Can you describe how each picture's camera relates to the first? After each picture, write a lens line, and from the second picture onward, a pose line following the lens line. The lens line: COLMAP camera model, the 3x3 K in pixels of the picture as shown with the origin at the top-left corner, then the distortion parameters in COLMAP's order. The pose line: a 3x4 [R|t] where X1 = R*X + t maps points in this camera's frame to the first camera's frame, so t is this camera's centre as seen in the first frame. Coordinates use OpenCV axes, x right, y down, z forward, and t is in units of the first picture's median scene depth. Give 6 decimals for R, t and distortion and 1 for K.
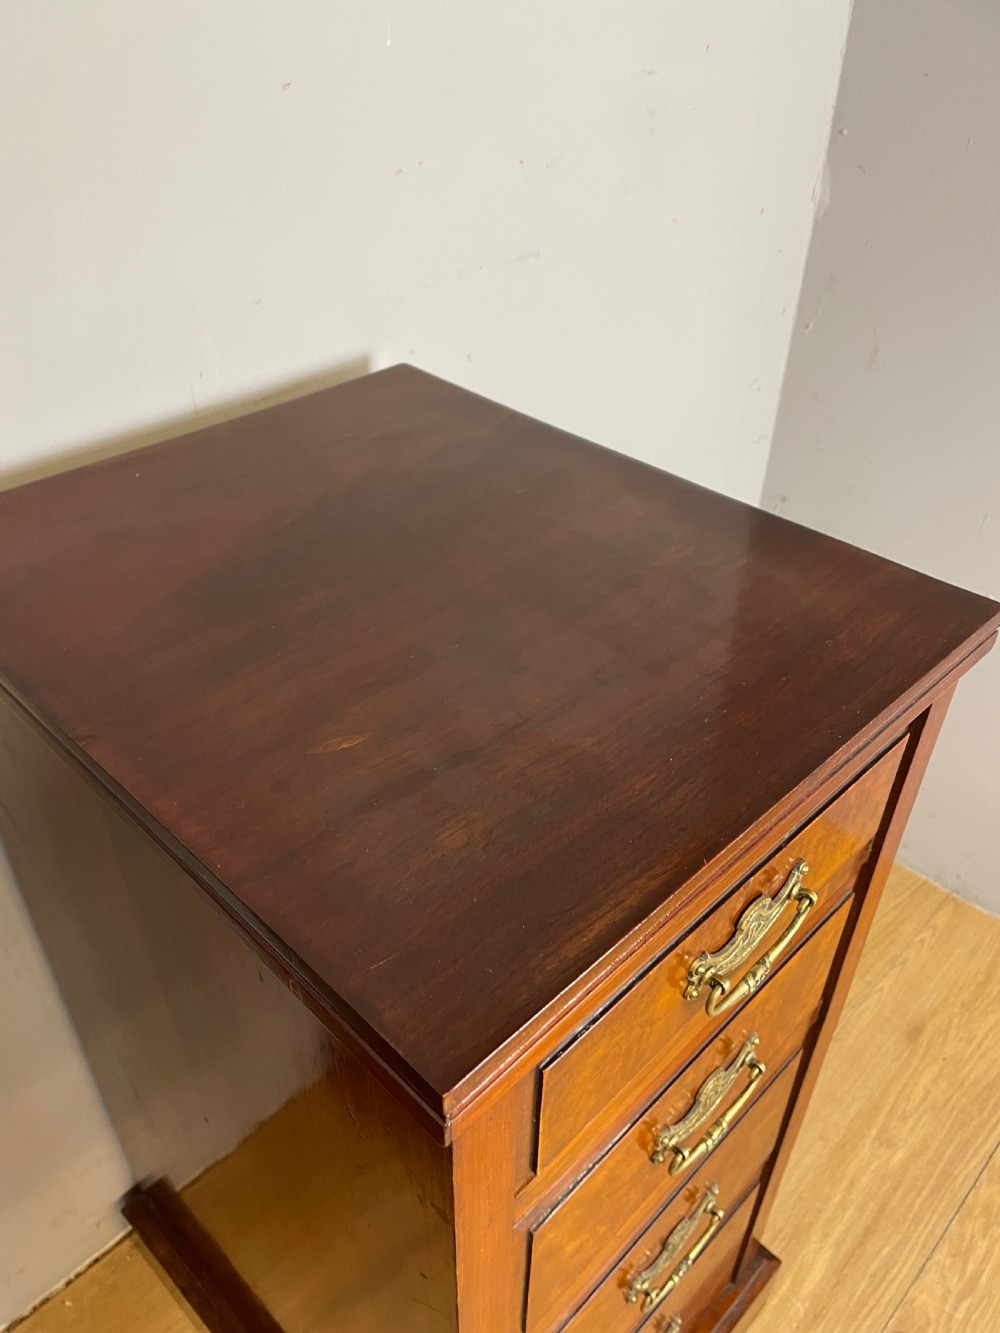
lens RADIAL K [[1010.4, 0, 490.0], [0, 1010.4, 676.4], [0, 0, 1]] dist [0.105346, -0.140975]
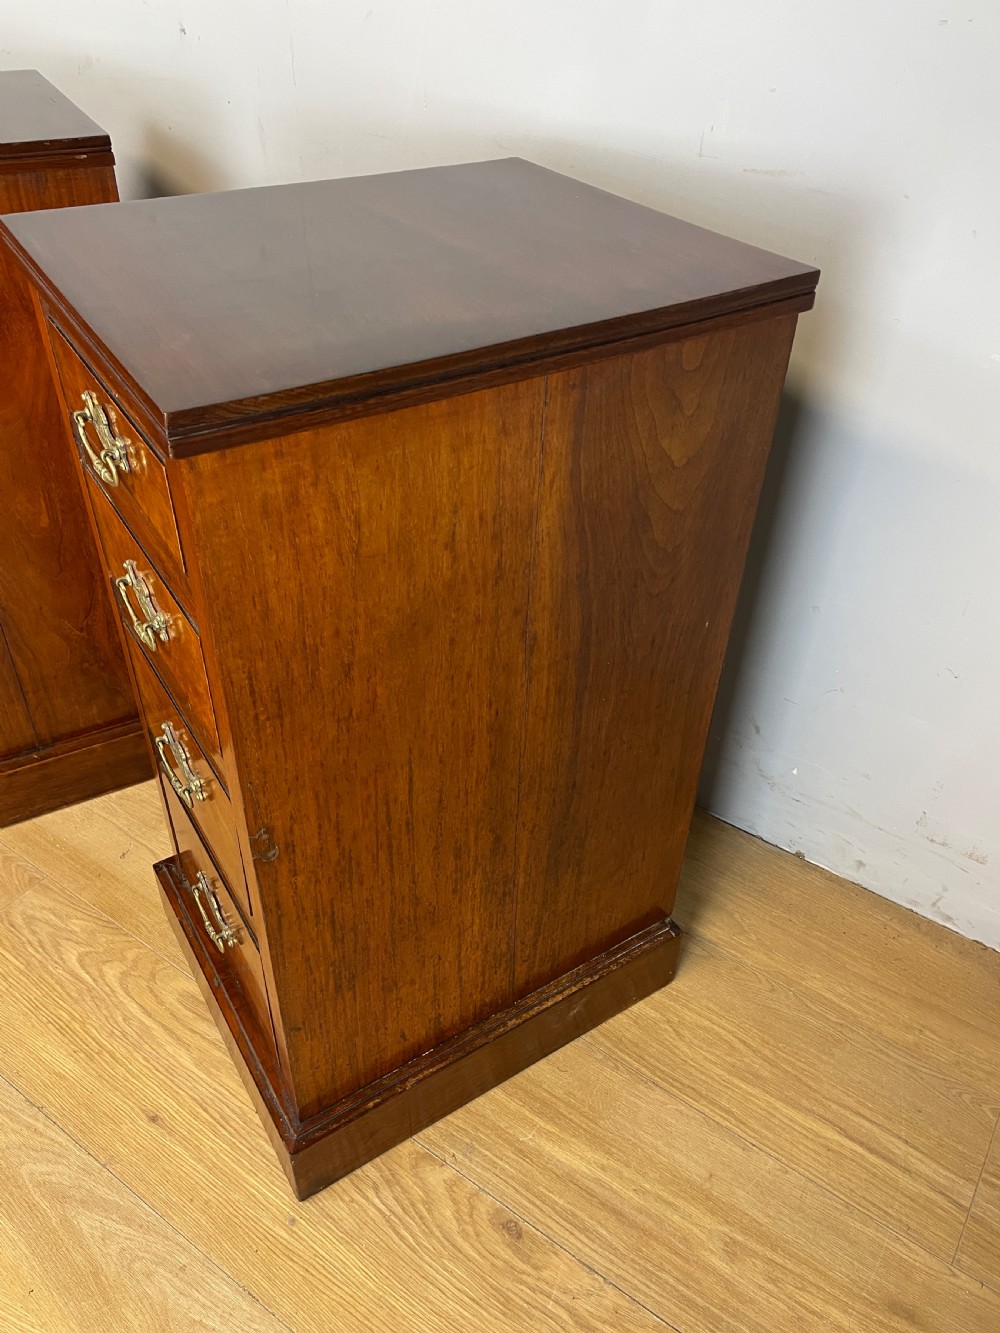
lens RADIAL K [[1010.8, 0, 488.3], [0, 1010.8, 671.5], [0, 0, 1]] dist [0.105051, -0.133232]
pose [[0.168667, 0.610566, -0.773796, 0.741241], [-0.604916, 0.683937, 0.407807, -0.106976], [0.778221, 0.399298, 0.484699, 0.243300]]
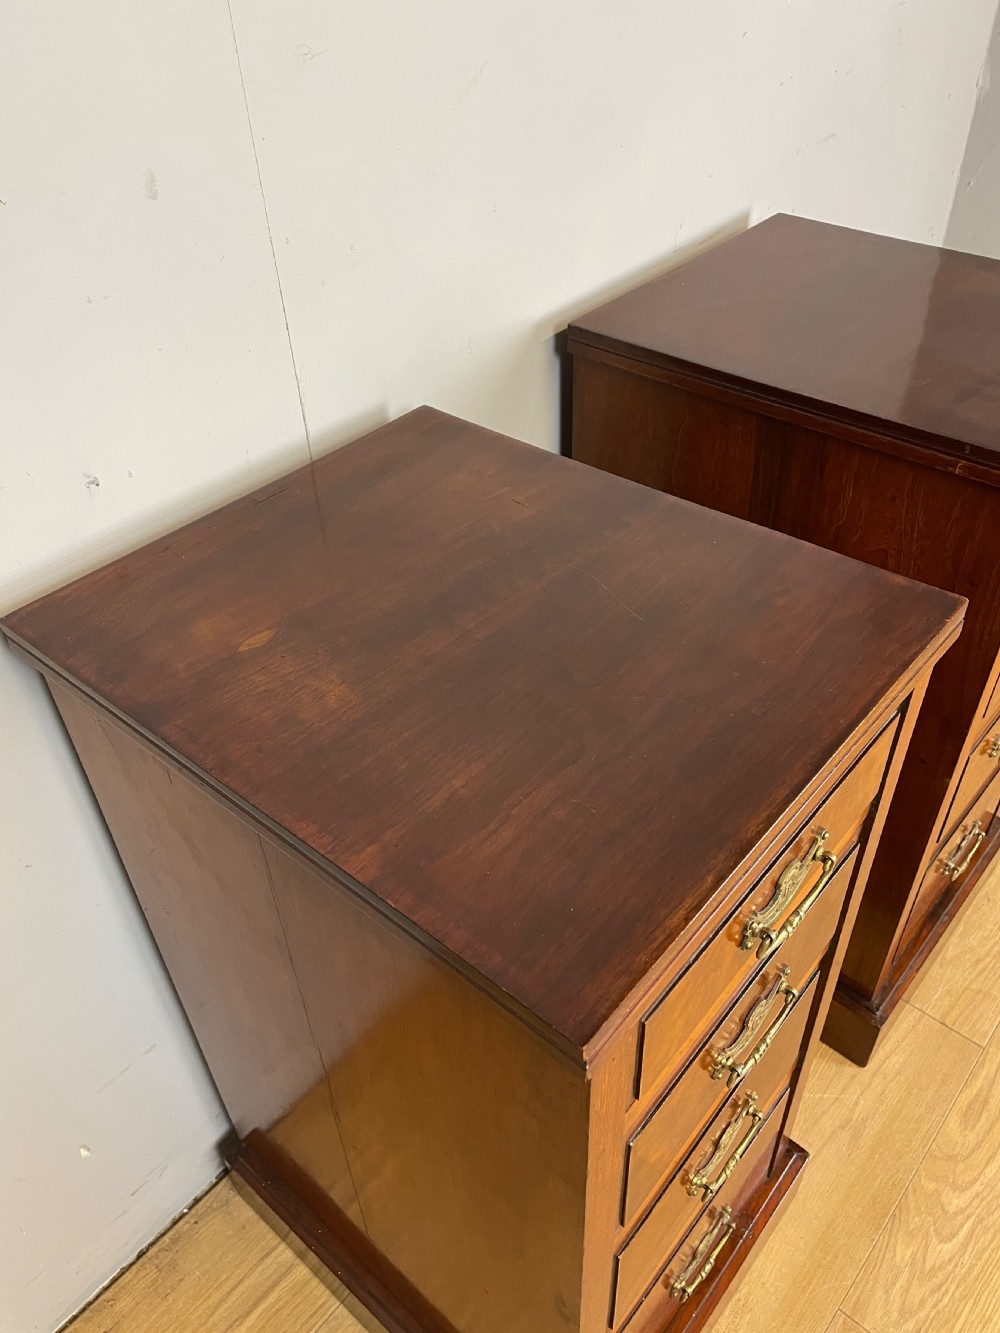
lens RADIAL K [[1012.2, 0, 499.8], [0, 1012.2, 673.2], [0, 0, 1]] dist [0.102303, -0.134637]
pose [[0.997108, -0.074963, 0.012515, -0.396062], [0.073895, 0.994740, 0.070935, 0.162523], [-0.017766, -0.069805, 0.997402, -0.392902]]
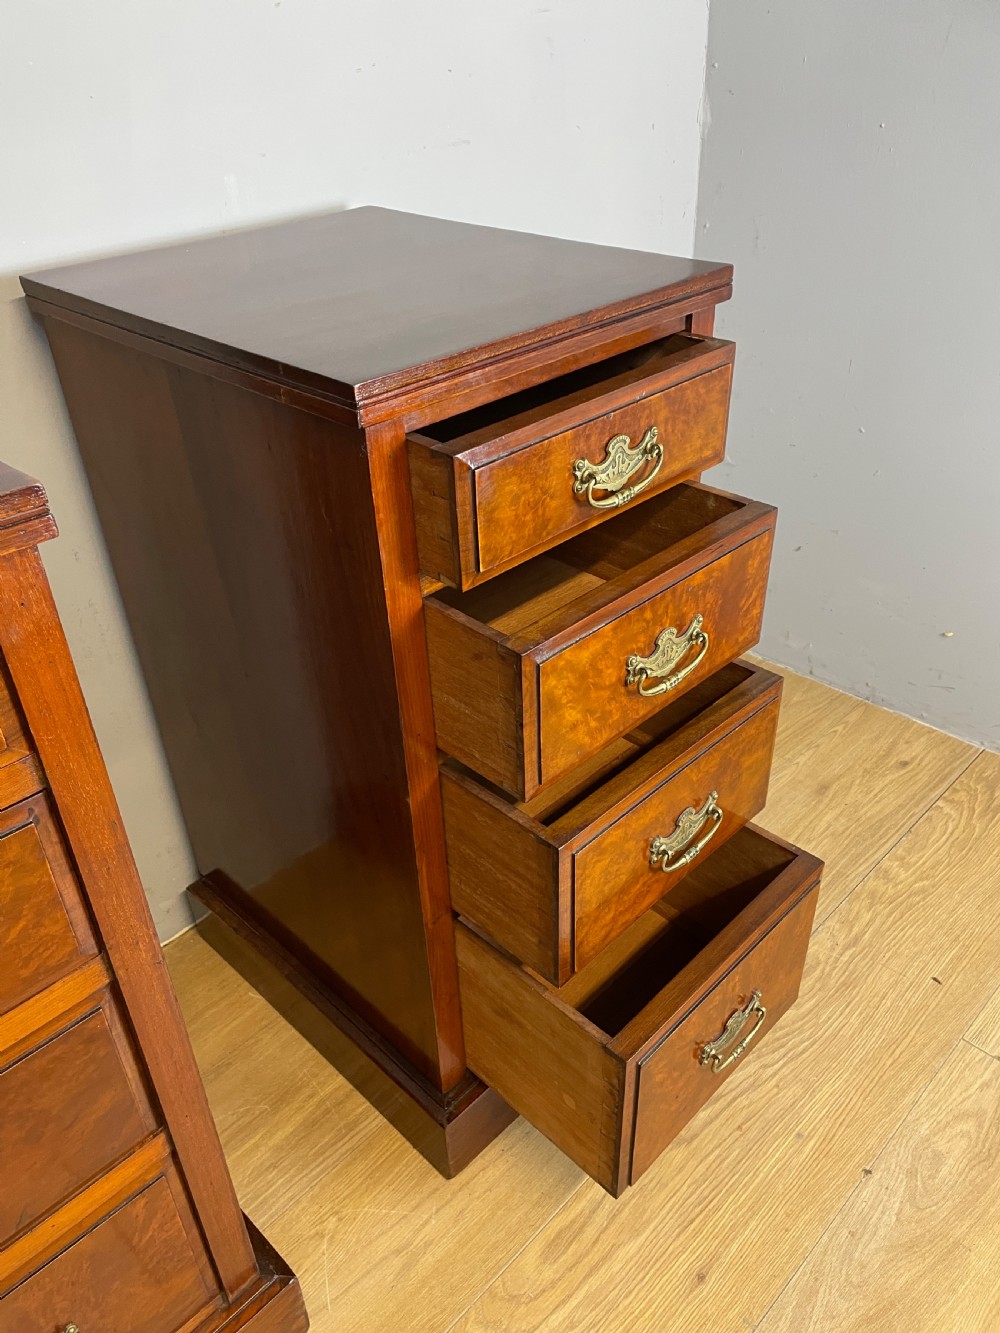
lens RADIAL K [[1010.4, 0, 490.0], [0, 1010.4, 676.4], [0, 0, 1]] dist [0.105346, -0.140975]
pose [[0.998574, -0.041866, -0.033122, 0.071964], [0.040082, 0.997799, -0.052818, 0.295050], [0.035260, 0.051415, 0.998055, -0.262441]]
